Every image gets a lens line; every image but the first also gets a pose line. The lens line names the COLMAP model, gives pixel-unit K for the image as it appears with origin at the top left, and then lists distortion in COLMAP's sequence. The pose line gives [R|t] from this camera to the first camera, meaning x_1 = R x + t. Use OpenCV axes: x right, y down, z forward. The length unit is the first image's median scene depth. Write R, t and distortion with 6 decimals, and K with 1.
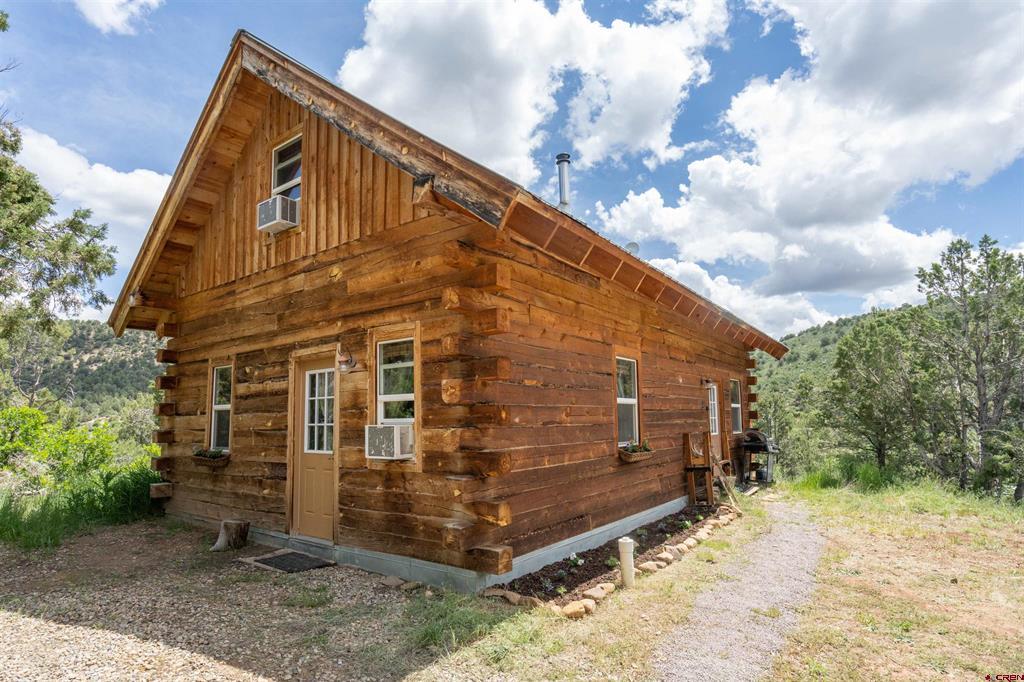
lens RADIAL K [[538.0, 0, 510.0], [0, 538.0, 379.0], [0, 0, 1]] dist [-0.001926, -0.000423]
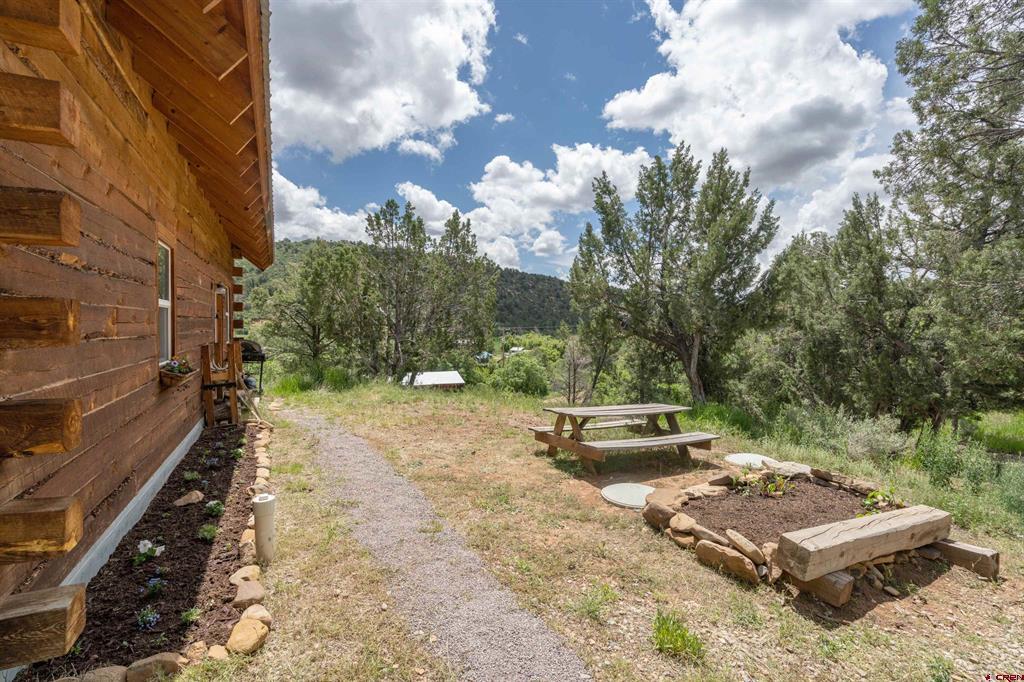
lens RADIAL K [[463.4, 0, 512.0], [0, 463.4, 341.0], [0, 0, 1]] dist [0.000412, 0.000226]
pose [[0.454939, -0.004425, 0.890512, -0.159684], [-0.088518, 0.994811, 0.050165, 0.023614], [-0.886112, -0.101649, 0.452186, 0.376341]]
